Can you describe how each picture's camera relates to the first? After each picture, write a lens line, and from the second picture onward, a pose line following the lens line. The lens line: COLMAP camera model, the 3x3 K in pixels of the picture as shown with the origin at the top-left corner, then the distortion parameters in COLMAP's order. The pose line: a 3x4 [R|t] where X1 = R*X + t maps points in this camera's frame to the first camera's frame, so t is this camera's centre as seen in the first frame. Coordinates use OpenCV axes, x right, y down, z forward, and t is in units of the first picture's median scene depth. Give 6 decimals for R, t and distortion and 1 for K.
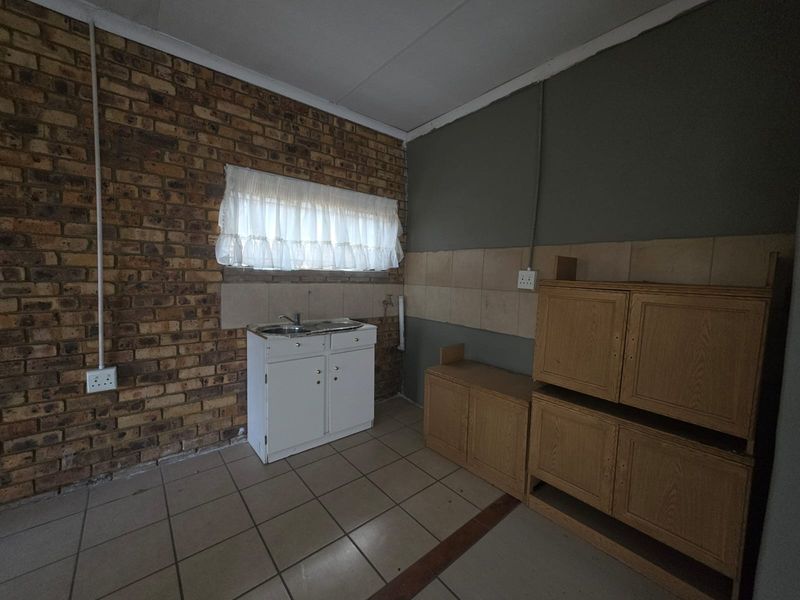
lens RADIAL K [[319.9, 0, 395.2], [0, 319.9, 297.4], [0, 0, 1]] dist [-0.000500, 0.000923]
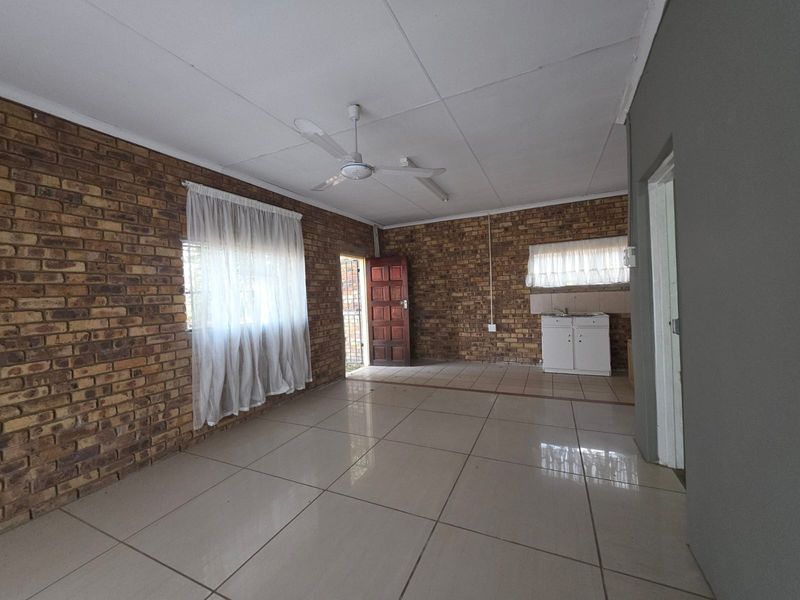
lens RADIAL K [[319.9, 0, 400.1], [0, 319.9, 299.3], [0, 0, 1]] dist [-0.000500, 0.000923]
pose [[0.405644, -0.032678, -0.913447, 1.293971], [-0.014044, 0.999020, -0.041976, 0.111830], [0.913923, 0.029856, 0.404788, -0.882618]]
